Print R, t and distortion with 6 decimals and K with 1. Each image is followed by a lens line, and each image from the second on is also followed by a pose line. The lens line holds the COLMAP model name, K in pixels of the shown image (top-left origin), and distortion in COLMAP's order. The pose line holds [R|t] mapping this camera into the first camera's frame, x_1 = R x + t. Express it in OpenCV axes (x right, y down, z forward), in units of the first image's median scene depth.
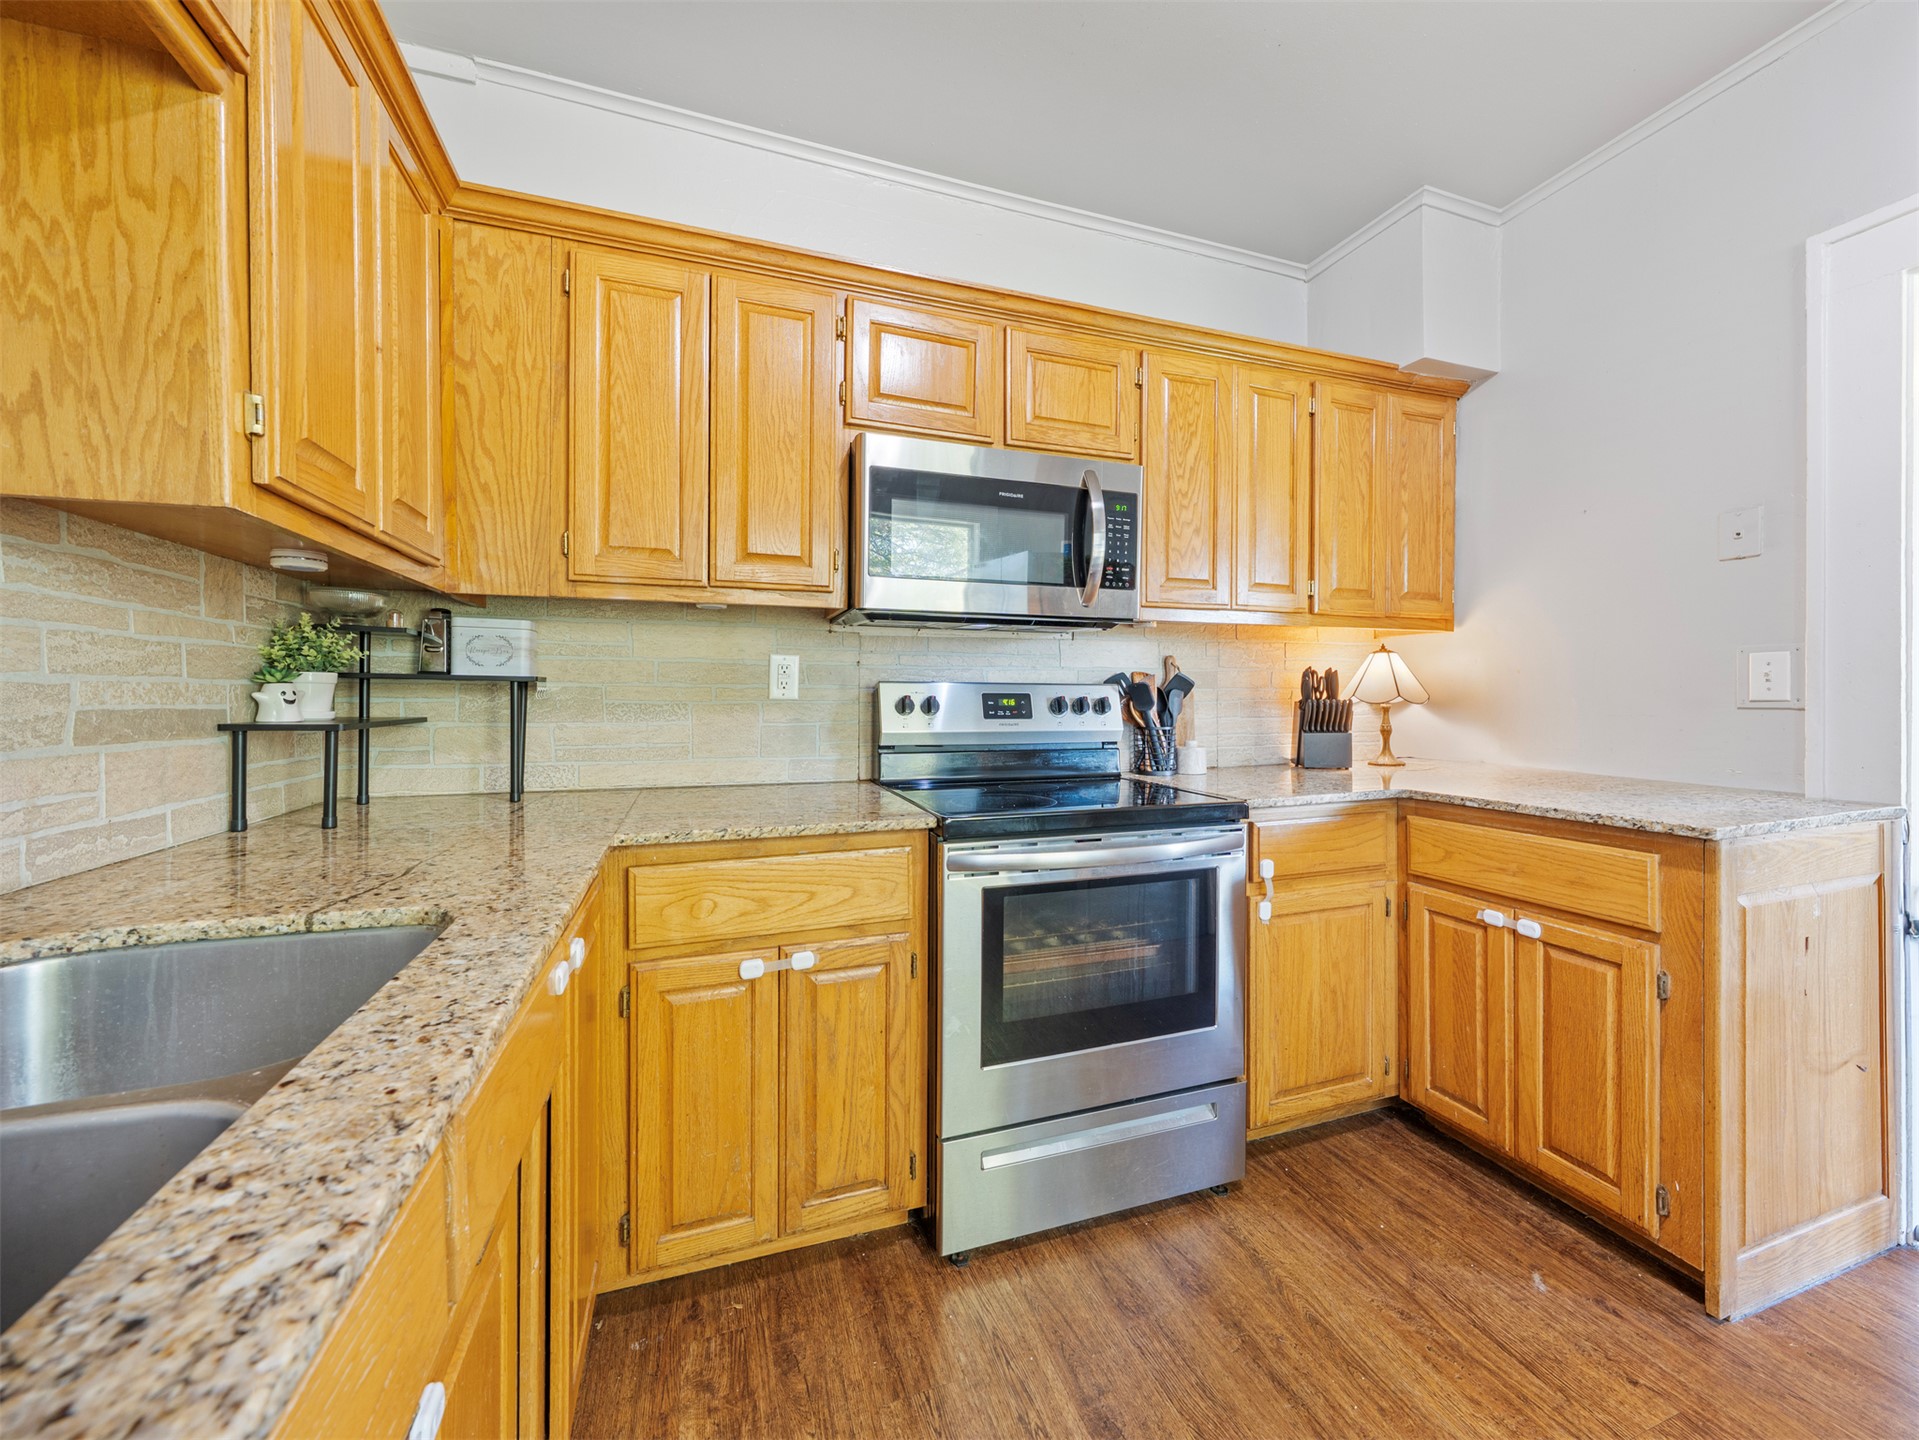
lens RADIAL K [[736.5, 0, 959.2], [0, 736.5, 706.8], [0, 0, 1]] dist [-0.001342, -0.000021]
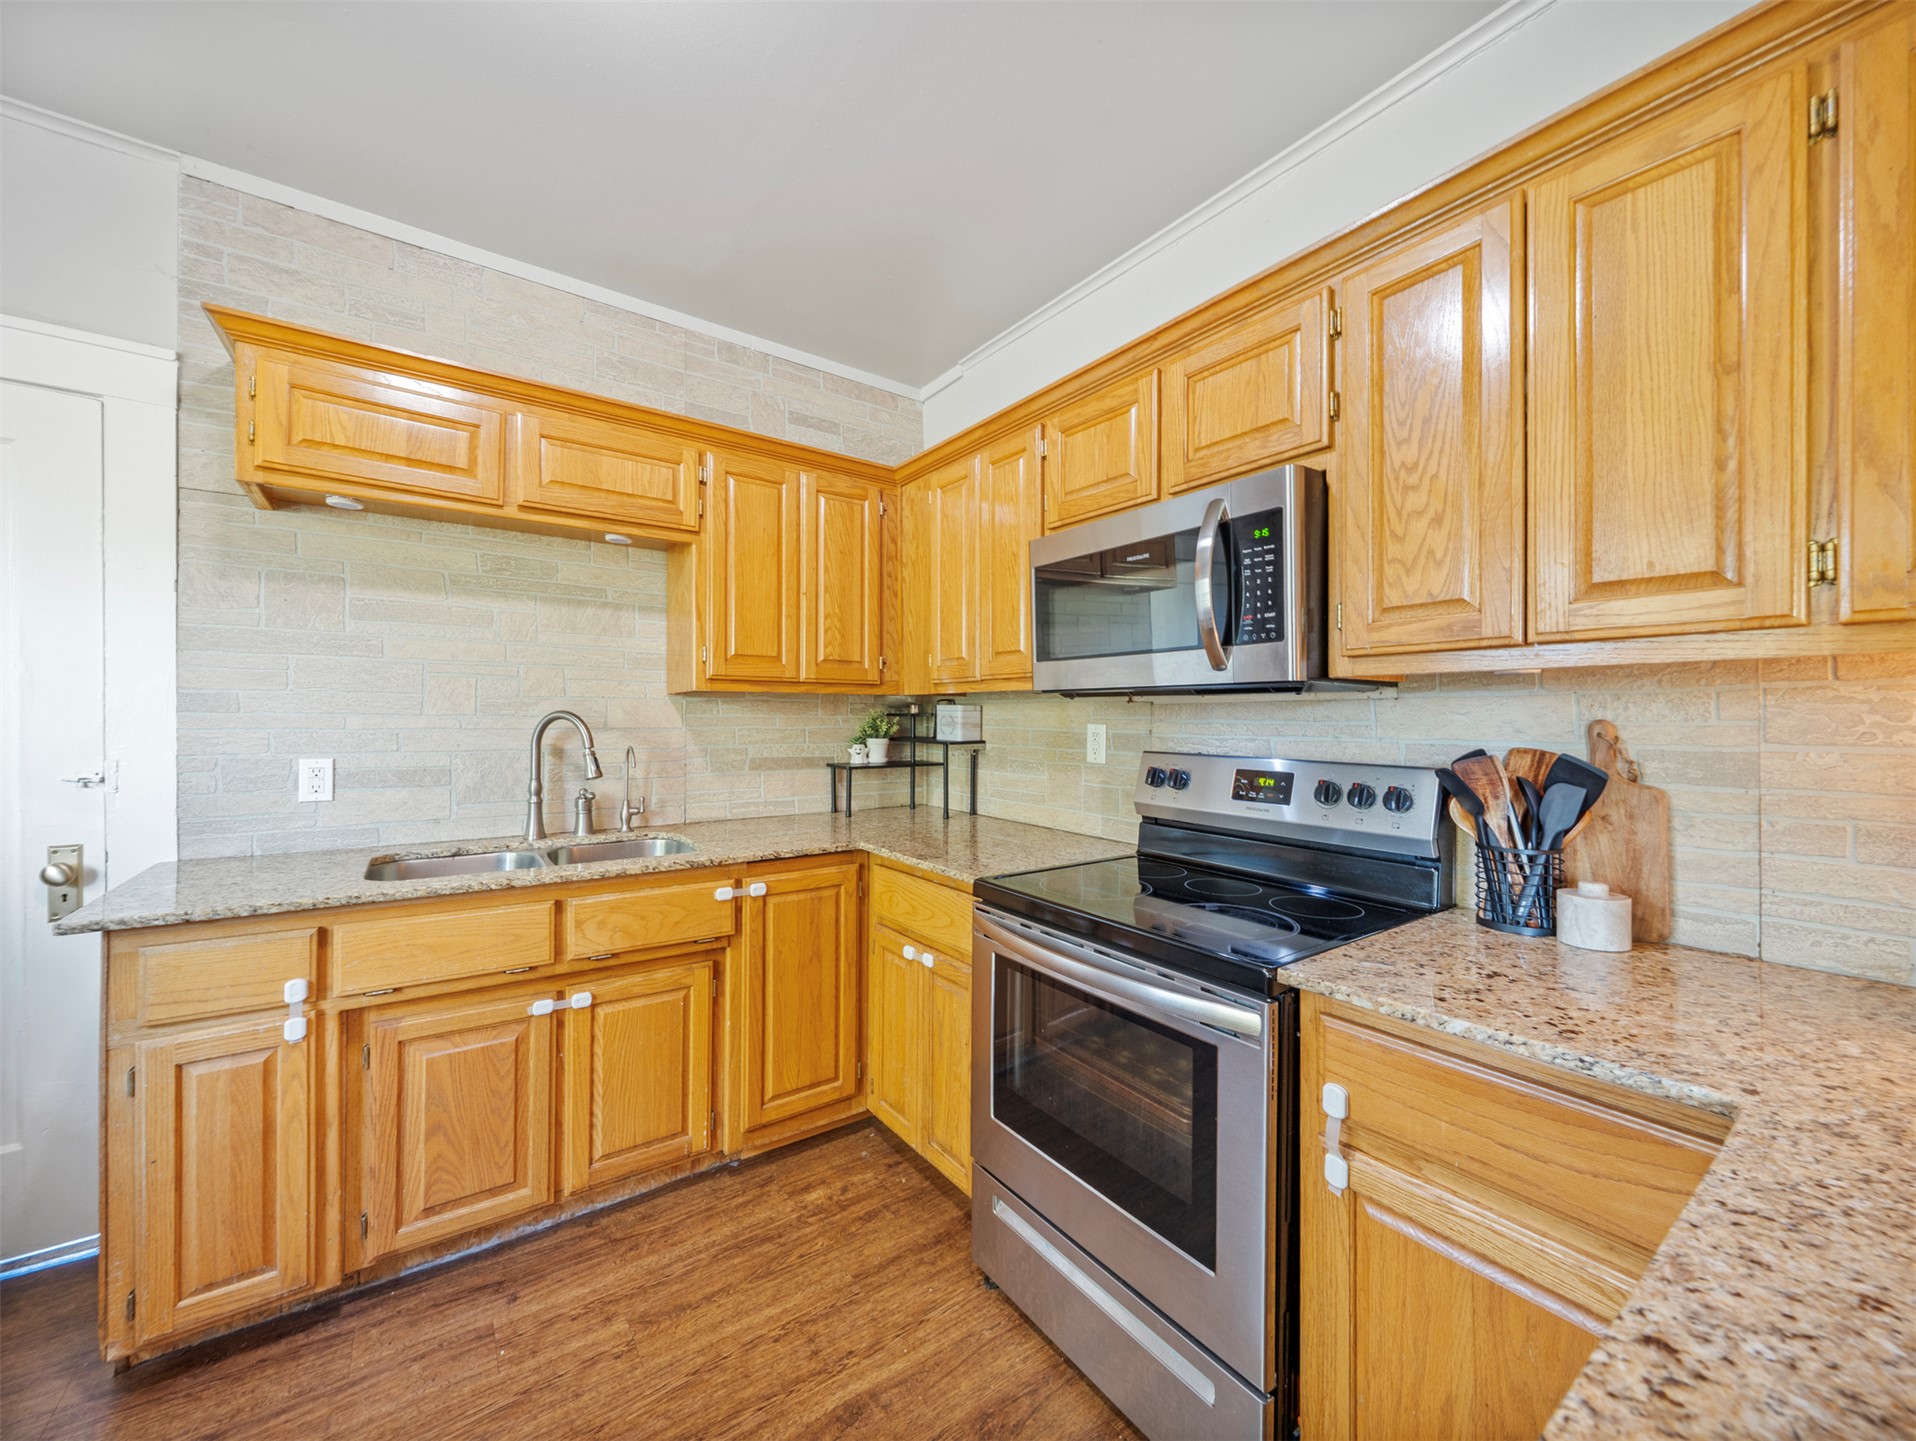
lens RADIAL K [[738.3, 0, 958.0], [0, 738.3, 720.5], [0, 0, 1]] dist [-0.000957, -0.000001]
pose [[0.282835, 0.004491, -0.959158, 0.841609], [-0.018825, 0.999822, -0.000870, -0.075059], [0.958984, 0.018302, 0.282870, 0.499273]]
